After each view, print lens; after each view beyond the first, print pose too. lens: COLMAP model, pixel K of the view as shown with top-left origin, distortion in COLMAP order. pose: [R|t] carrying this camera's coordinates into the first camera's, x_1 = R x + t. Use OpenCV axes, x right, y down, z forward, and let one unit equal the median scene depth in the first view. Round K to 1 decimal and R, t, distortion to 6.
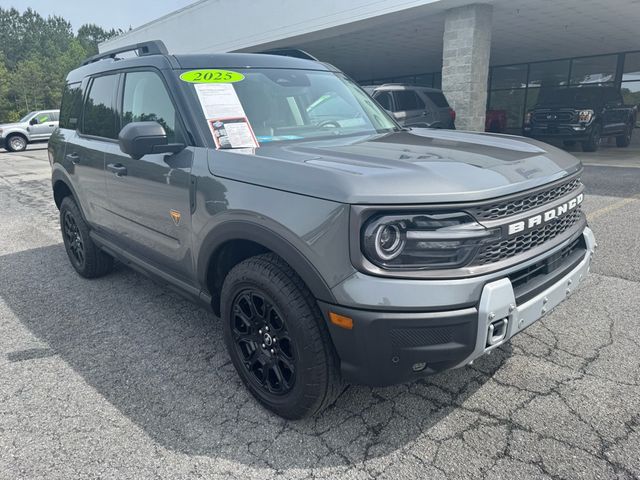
lens RADIAL K [[455.3, 0, 319.4], [0, 455.3, 243.2], [0, 0, 1]] dist [0.027826, -0.032815]
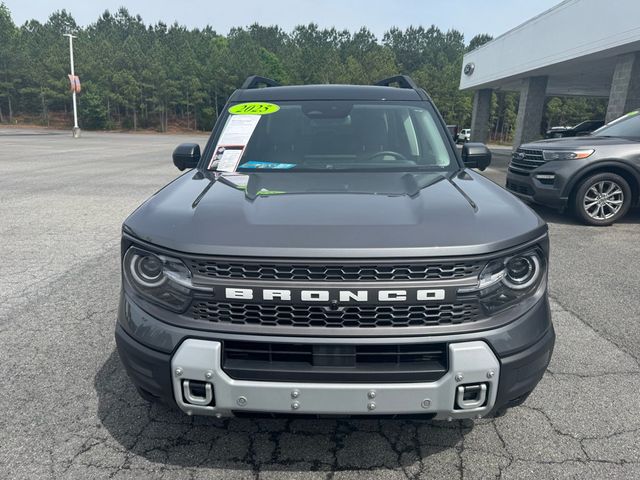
lens RADIAL K [[455.3, 0, 315.6], [0, 455.3, 234.4], [0, 0, 1]] dist [0.027826, -0.032815]
pose [[0.711083, 0.208352, -0.671528, 0.824973], [-0.226612, 0.972033, 0.061628, -0.176948], [0.665588, 0.108354, 0.738411, 0.303100]]
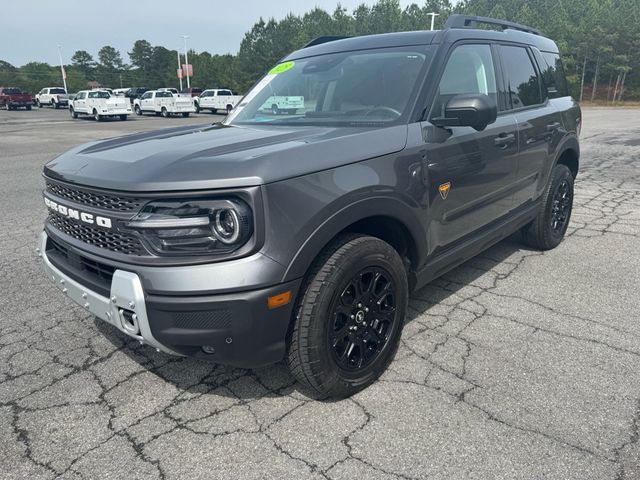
lens RADIAL K [[455.3, 0, 317.9], [0, 455.3, 241.4], [0, 0, 1]] dist [0.027826, -0.032815]
pose [[0.059394, 0.329771, -0.942191, 1.259240], [-0.252307, 0.918170, 0.305459, -0.378387], [0.965823, 0.219579, 0.137737, 1.153636]]
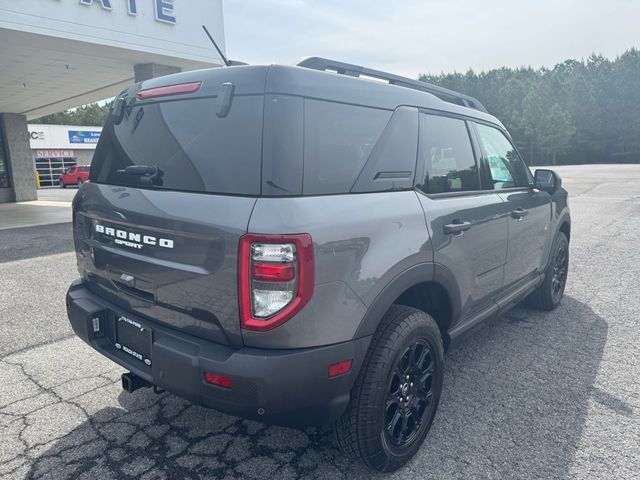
lens RADIAL K [[455.3, 0, 321.3], [0, 455.3, 240.6], [0, 0, 1]] dist [0.027826, -0.032815]
pose [[-0.127596, -0.148441, 0.980655, -1.743212], [0.280305, 0.943033, 0.179217, -0.514536], [-0.951393, 0.297750, -0.078719, 1.868911]]
